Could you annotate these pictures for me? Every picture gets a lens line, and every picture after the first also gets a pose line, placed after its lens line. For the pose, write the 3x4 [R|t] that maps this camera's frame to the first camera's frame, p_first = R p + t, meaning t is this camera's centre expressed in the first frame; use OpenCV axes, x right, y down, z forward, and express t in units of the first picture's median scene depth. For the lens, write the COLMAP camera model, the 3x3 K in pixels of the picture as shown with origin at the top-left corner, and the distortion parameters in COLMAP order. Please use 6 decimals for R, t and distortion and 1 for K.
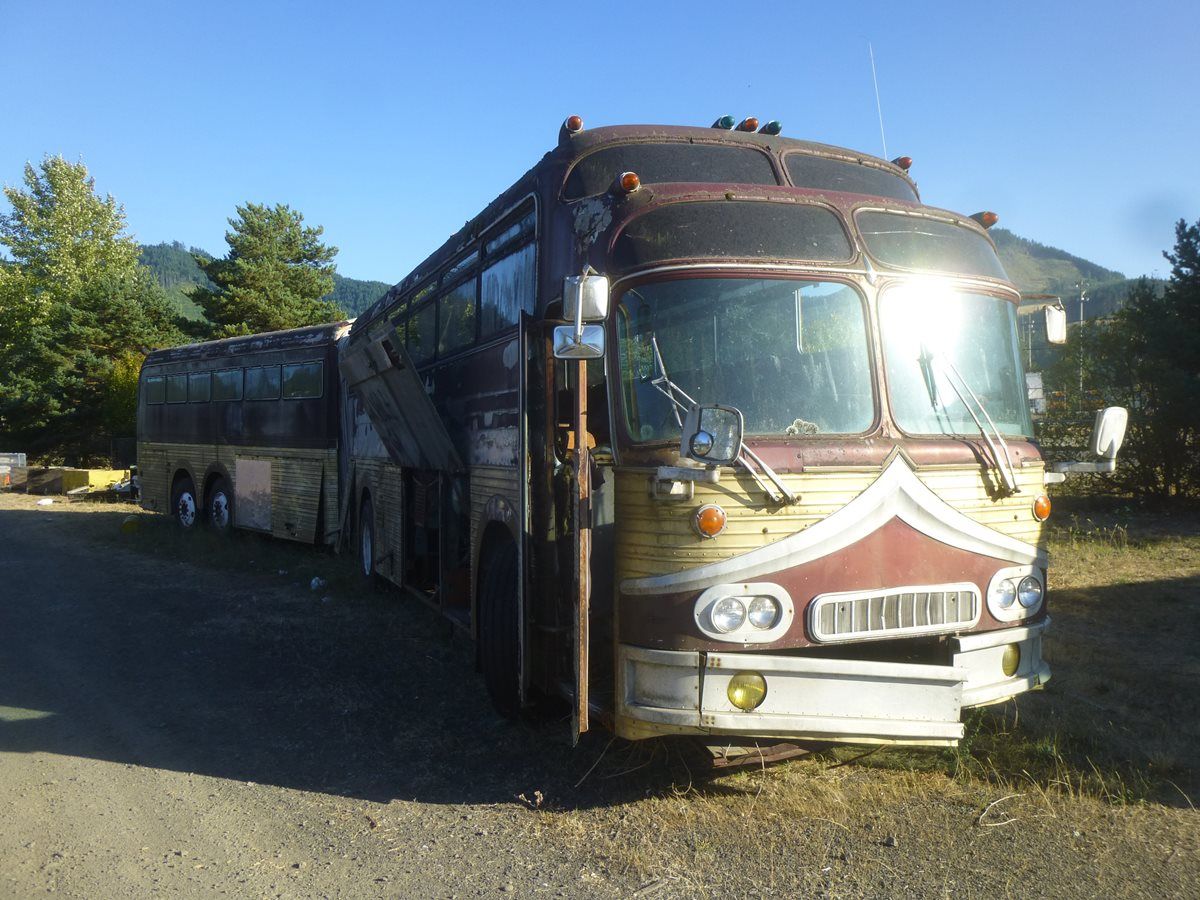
lens RADIAL K [[1029.2, 0, 600.0], [0, 1029.2, 450.0], [0, 0, 1]] dist [-0.026682, 0.012530]
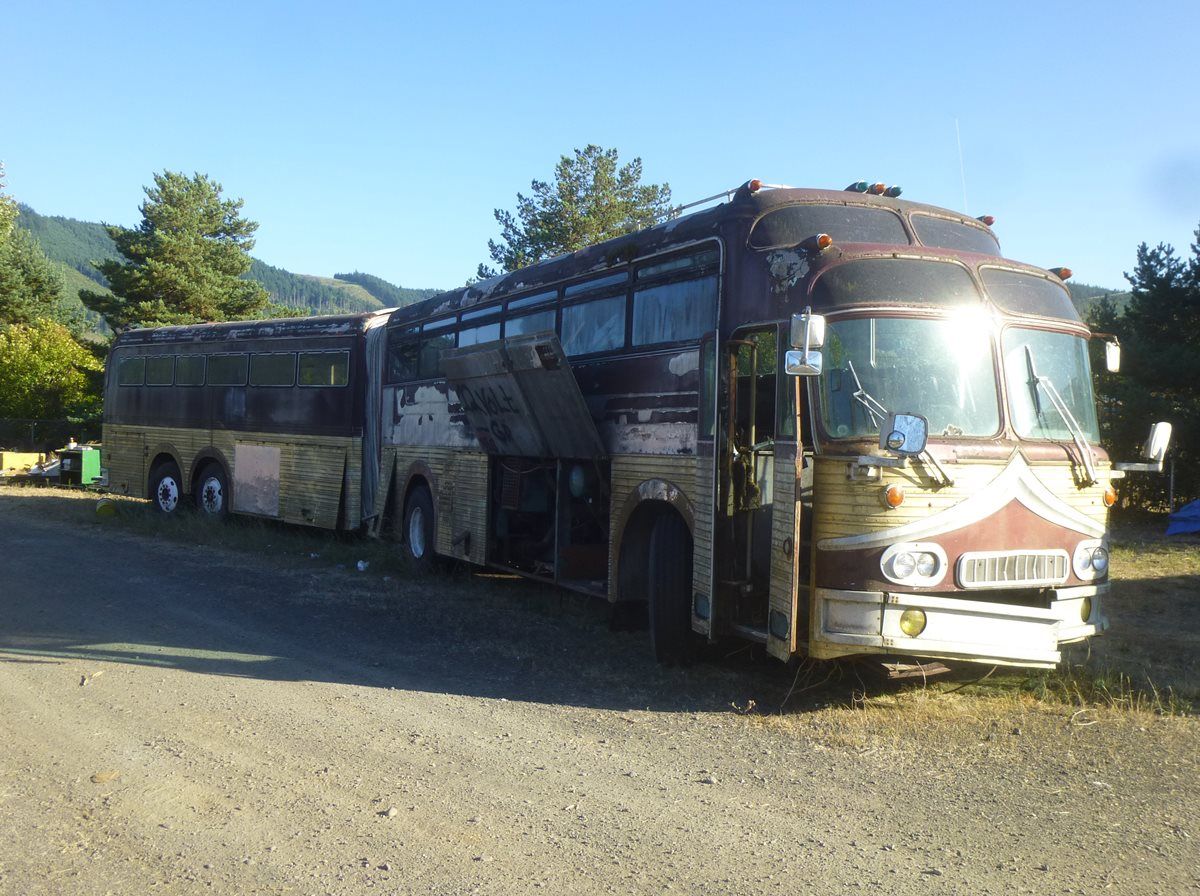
lens RADIAL K [[1107.4, 0, 600.5], [0, 1107.4, 438.3], [0, 0, 1]] dist [-0.010719, -0.001854]
pose [[0.995981, 0.030750, 0.084121, -0.348450], [-0.029897, 0.999488, -0.011382, 0.016947], [-0.084428, 0.008821, 0.996391, -0.373540]]
